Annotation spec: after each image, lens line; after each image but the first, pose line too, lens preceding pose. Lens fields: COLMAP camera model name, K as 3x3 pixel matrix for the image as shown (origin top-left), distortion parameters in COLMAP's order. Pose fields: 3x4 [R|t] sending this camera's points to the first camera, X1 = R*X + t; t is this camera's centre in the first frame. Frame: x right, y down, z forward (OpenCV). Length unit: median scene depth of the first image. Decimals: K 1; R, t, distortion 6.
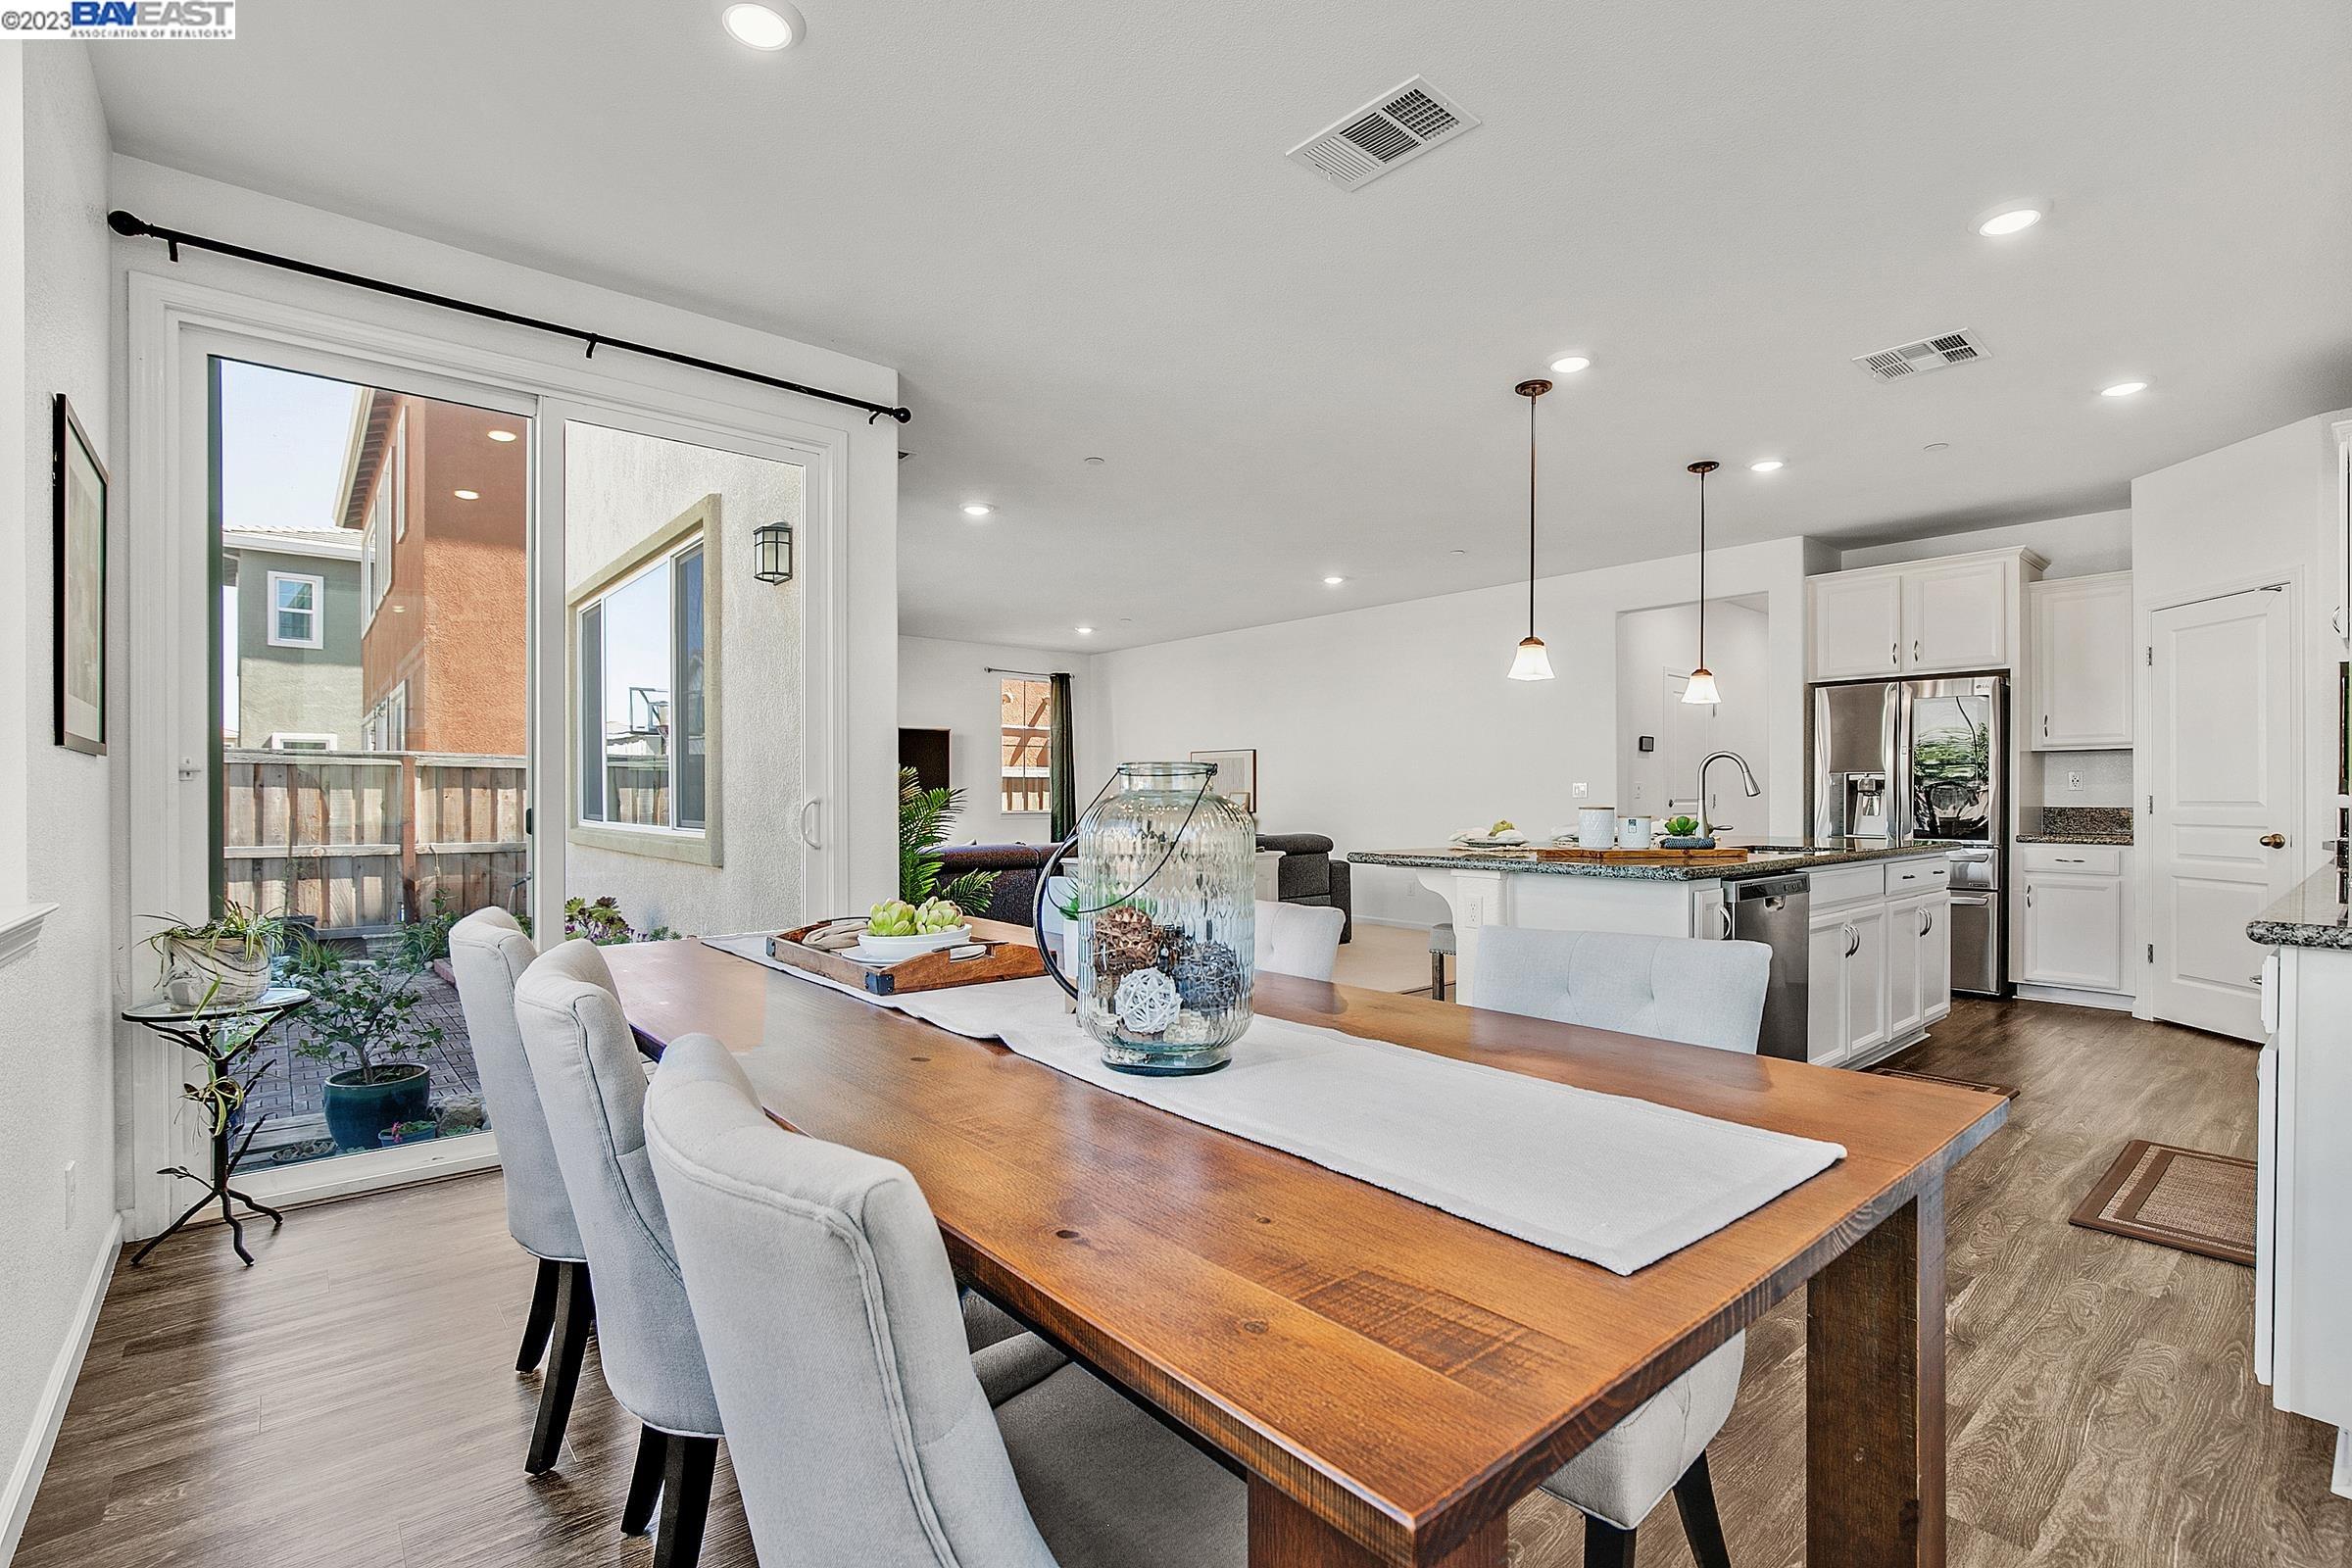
lens RADIAL K [[1056.6, 0, 1174.8], [0, 1056.6, 792.9], [0, 0, 1]] dist [-0.019261, 0.000844]
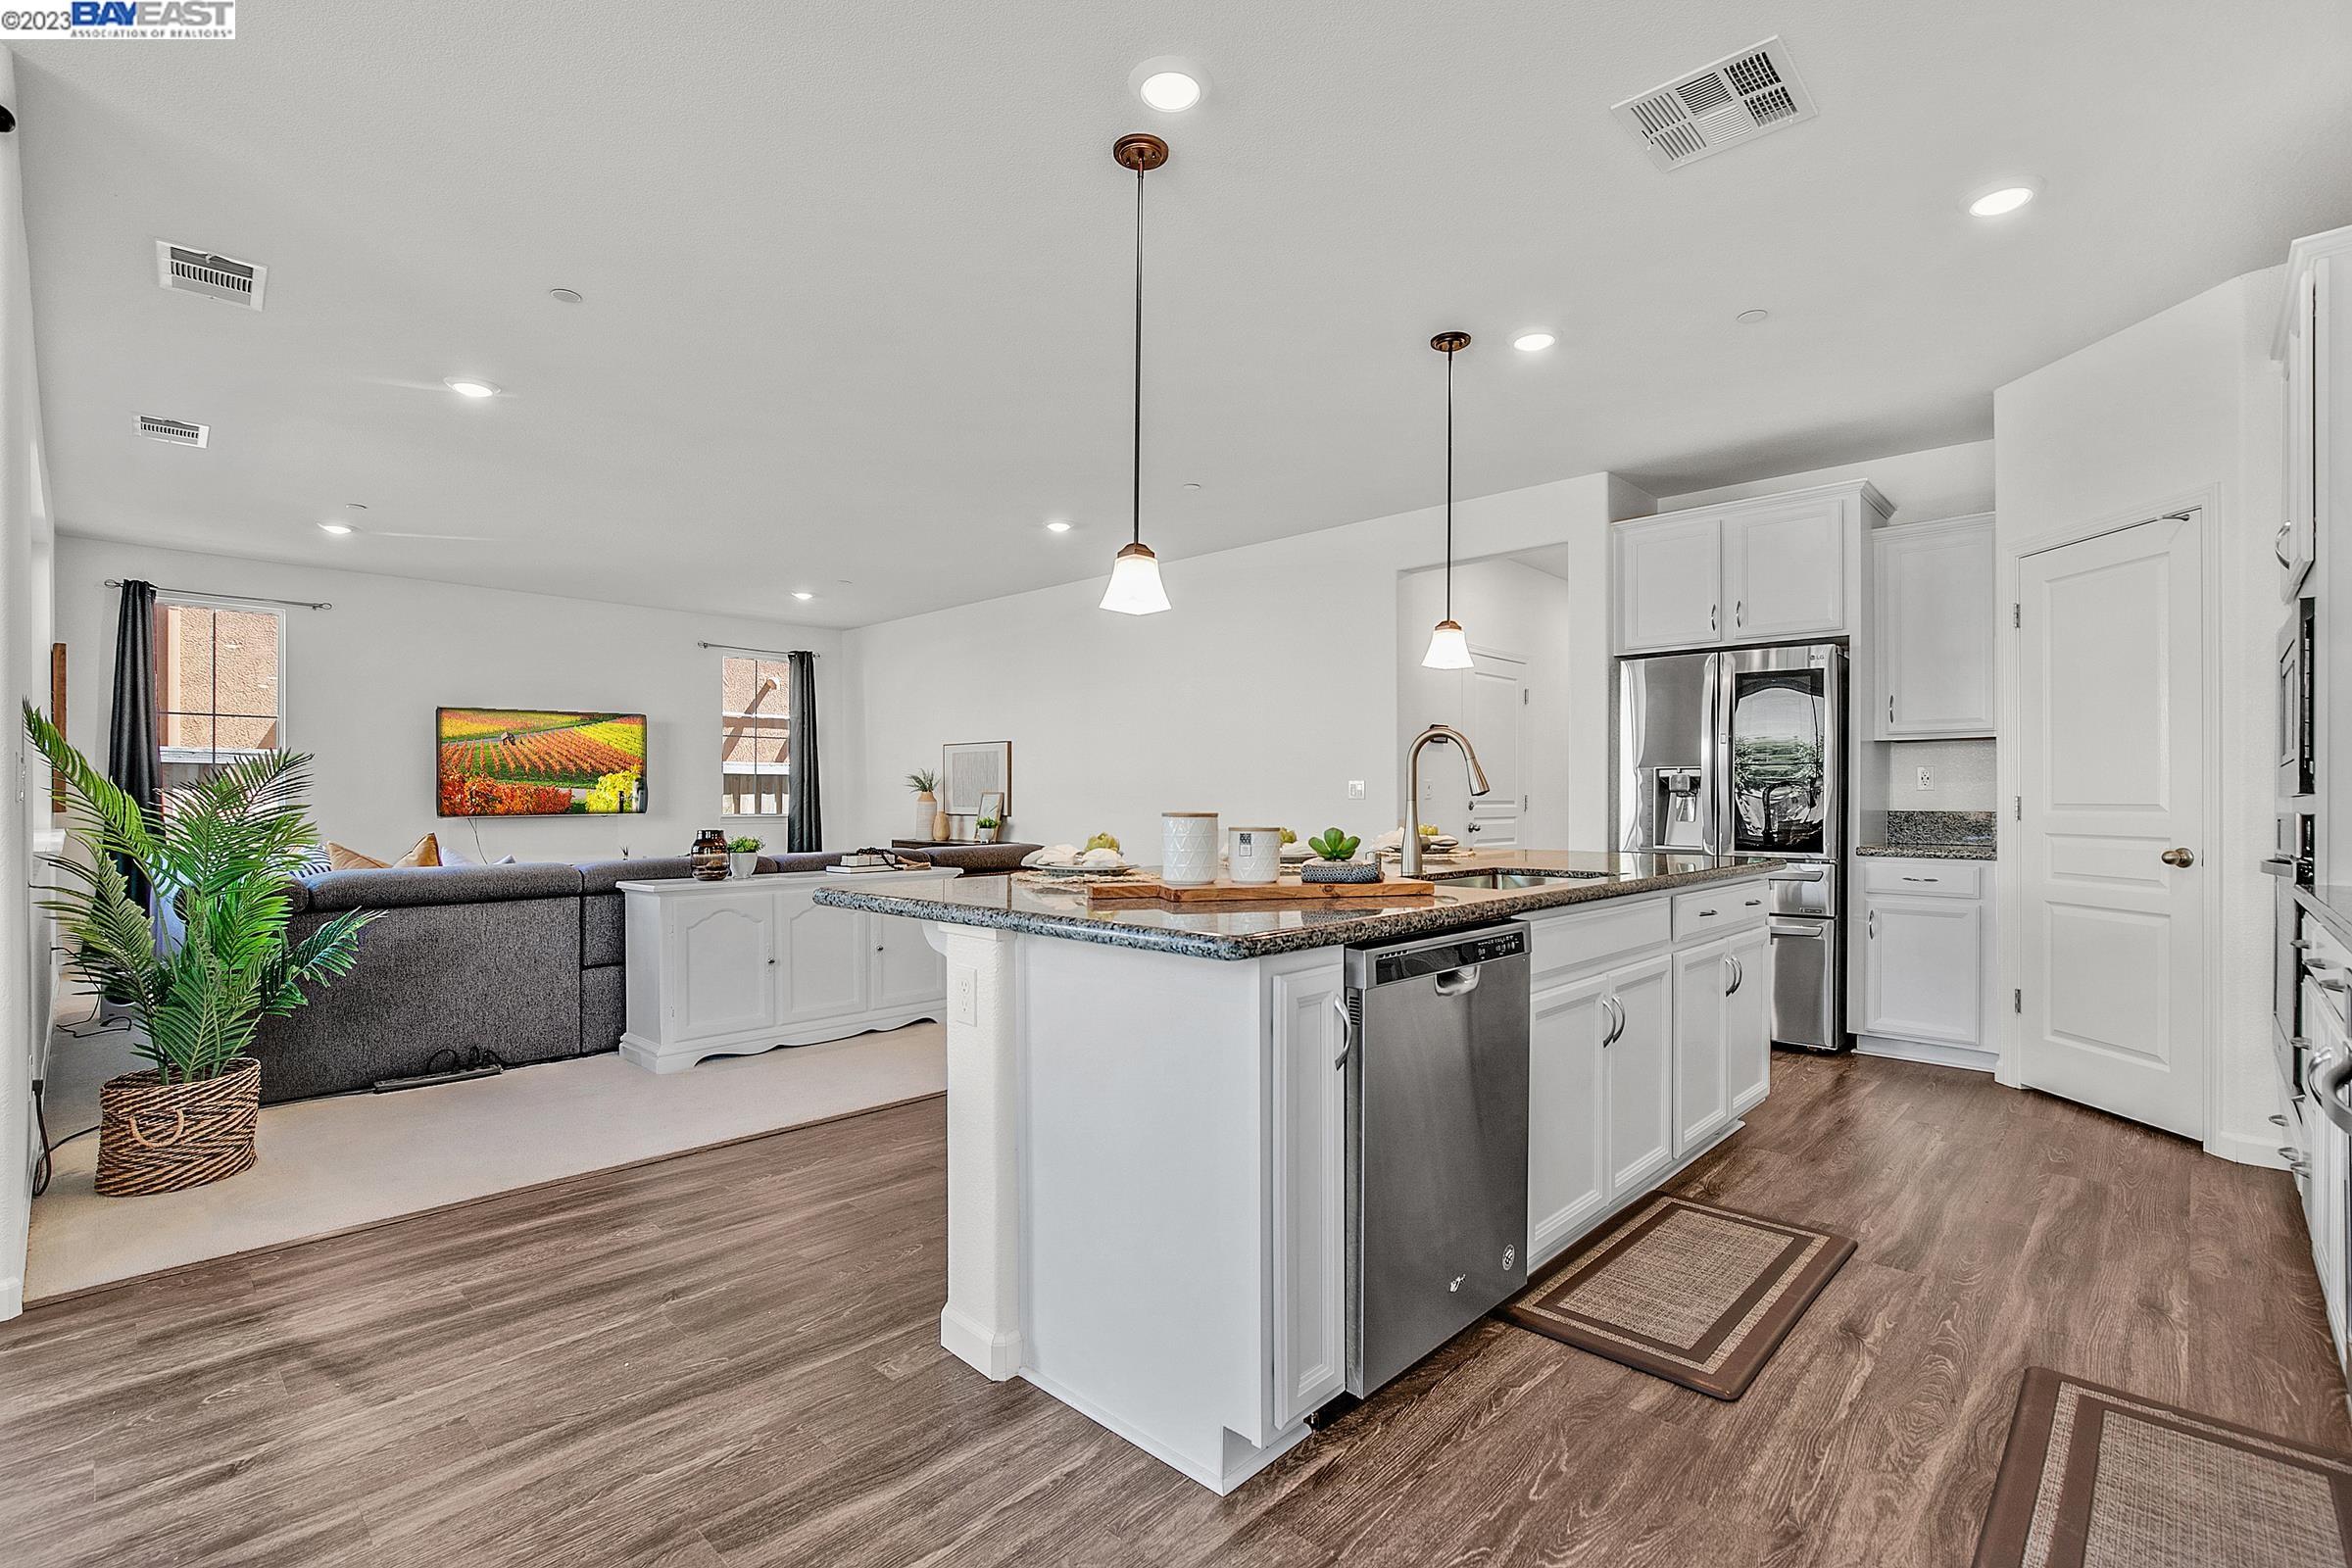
lens RADIAL K [[1058.5, 0, 1183.7], [0, 1058.5, 795.4], [0, 0, 1]] dist [-0.022913, 0.006241]
pose [[0.994500, 0.001304, 0.104729, 0.221179], [-0.001337, 0.999999, 0.000246, 0.002045], [-0.104728, -0.000385, 0.994501, 0.269088]]
